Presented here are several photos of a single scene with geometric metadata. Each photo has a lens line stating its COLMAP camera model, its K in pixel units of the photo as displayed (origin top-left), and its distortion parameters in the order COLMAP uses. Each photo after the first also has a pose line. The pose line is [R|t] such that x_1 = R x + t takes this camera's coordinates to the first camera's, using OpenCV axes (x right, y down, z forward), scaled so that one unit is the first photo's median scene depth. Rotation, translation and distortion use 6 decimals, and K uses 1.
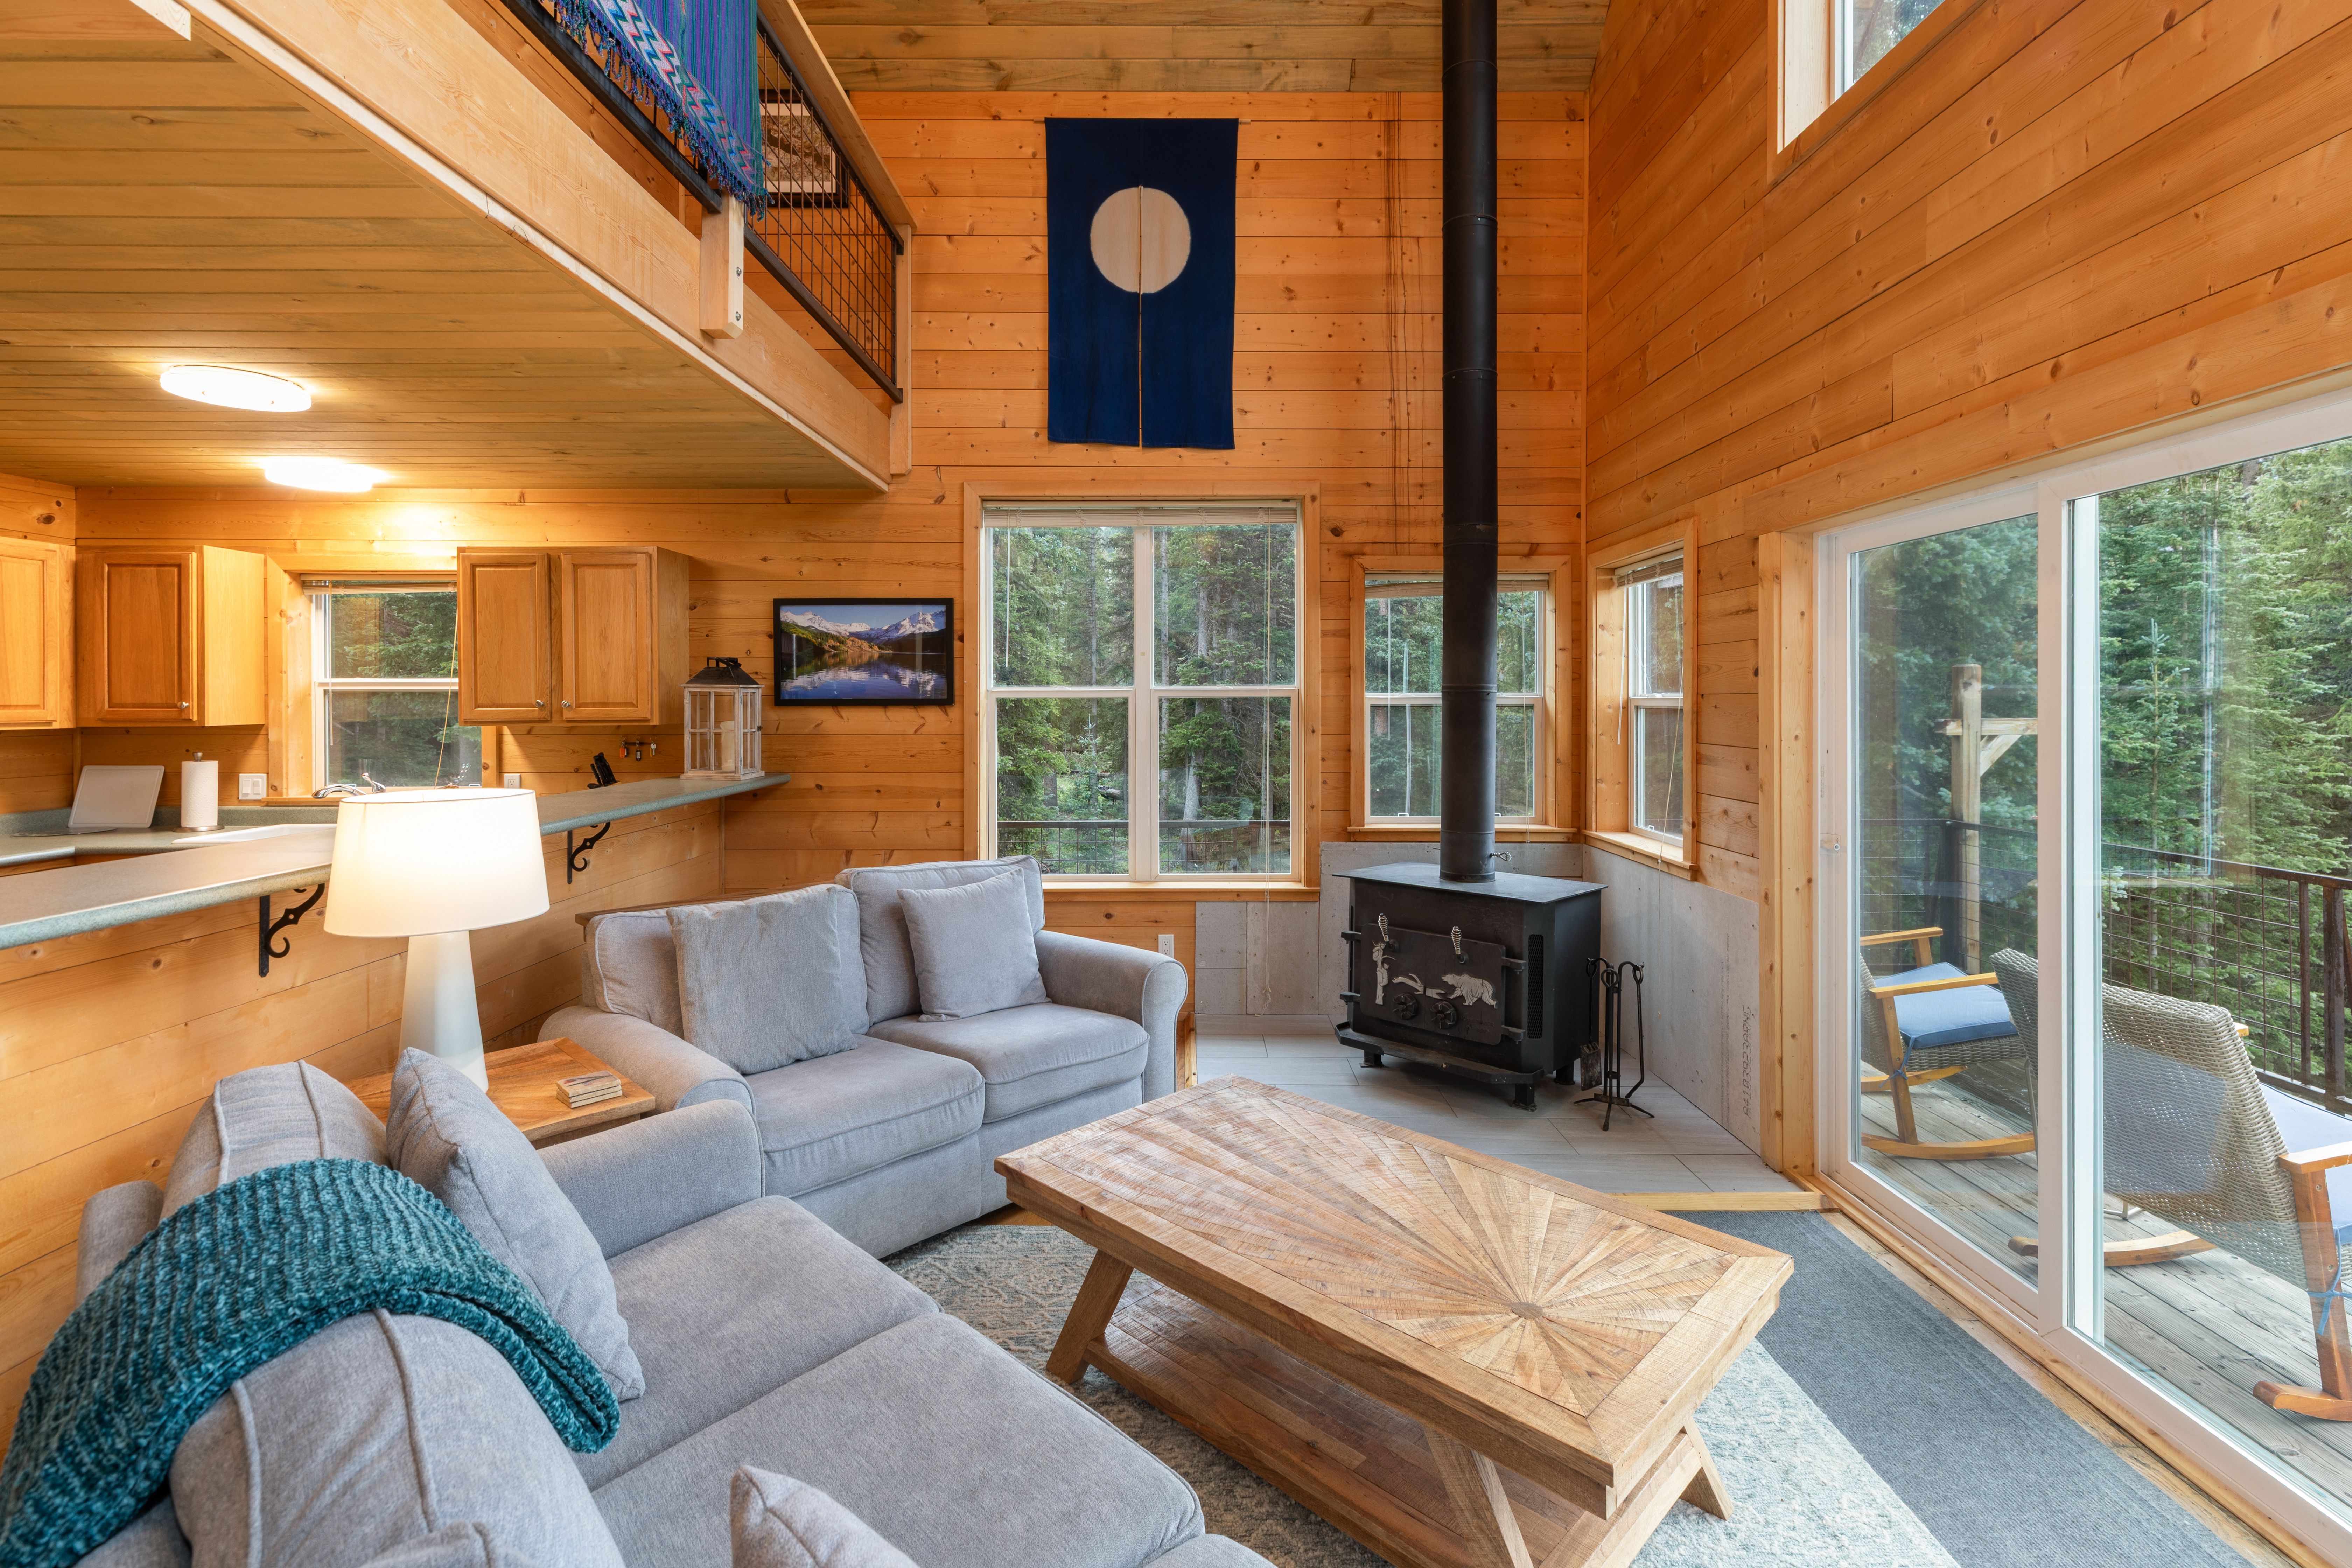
lens RADIAL K [[1071.9, 0, 1207.9], [0, 1071.9, 710.3], [0, 0, 1]] dist [0.001475, 0.000034]
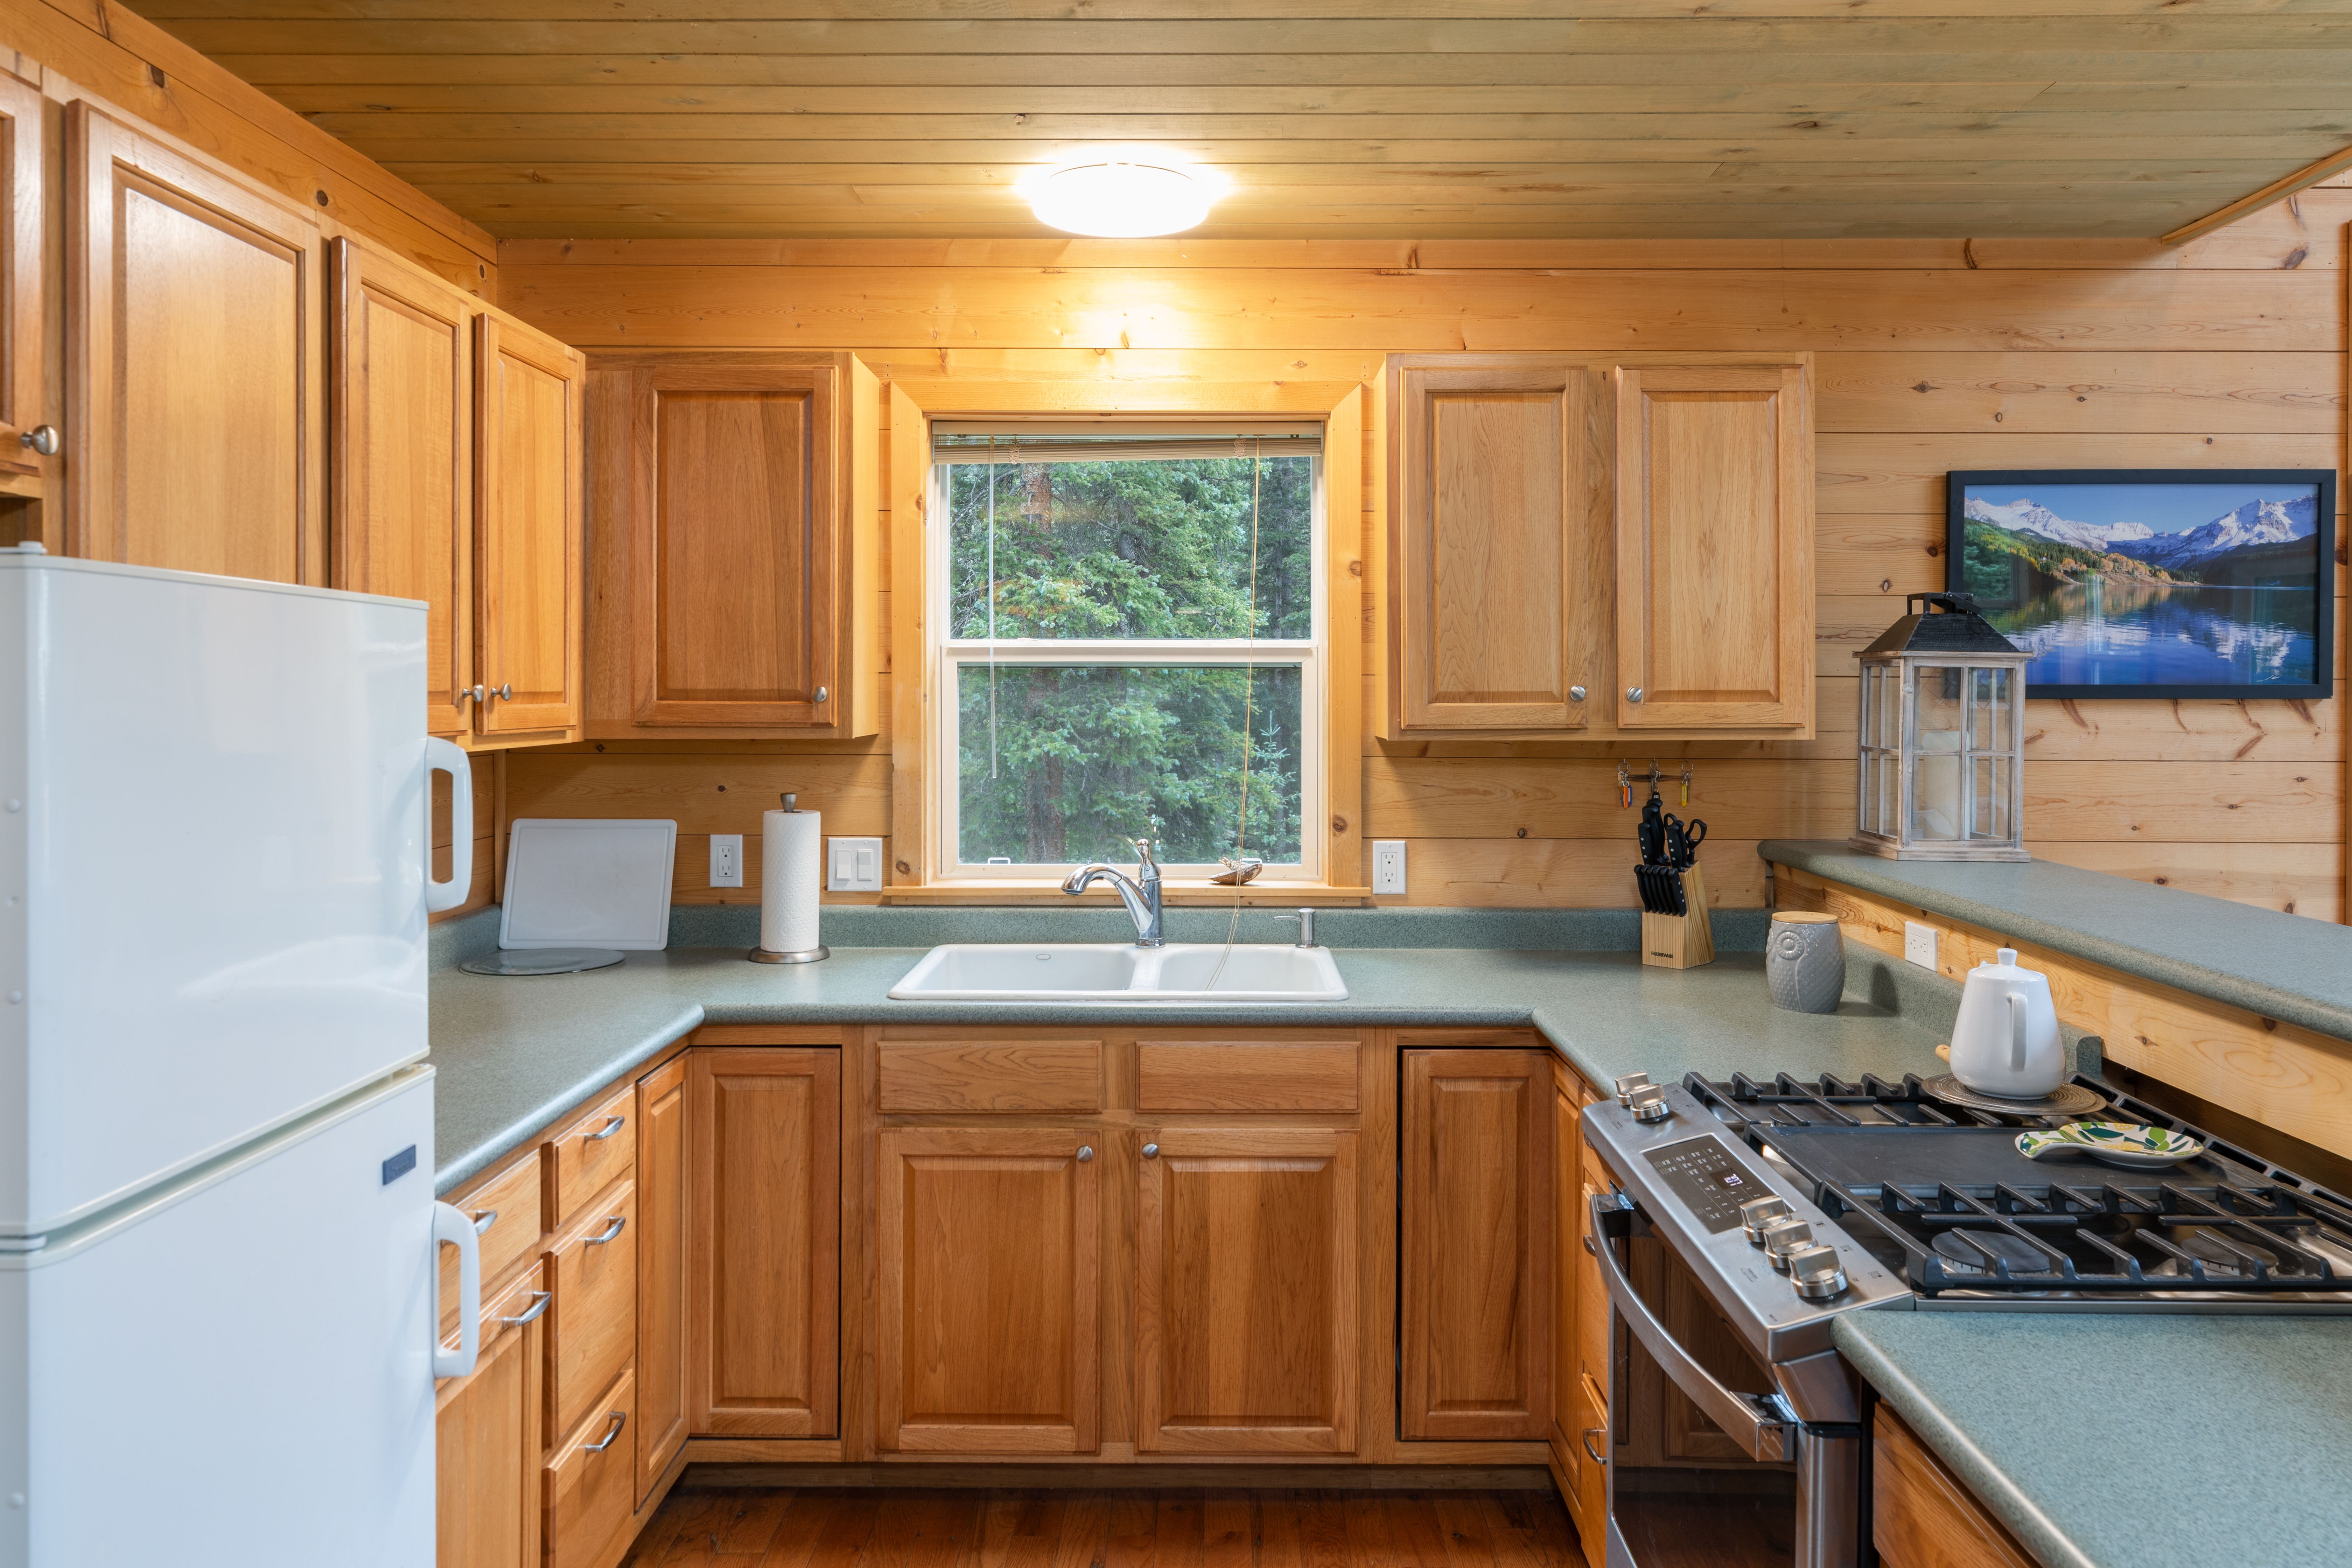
lens RADIAL K [[1648.9, 0, 1190.6], [0, 1648.9, 697.4], [0, 0, 1]] dist [0.011623, 0.001937]
pose [[0.999726, 0.003122, -0.023184, -0.719922], [-0.003236, 0.999983, -0.004855, -0.000201], [0.023169, 0.004929, 0.999719, 0.266737]]
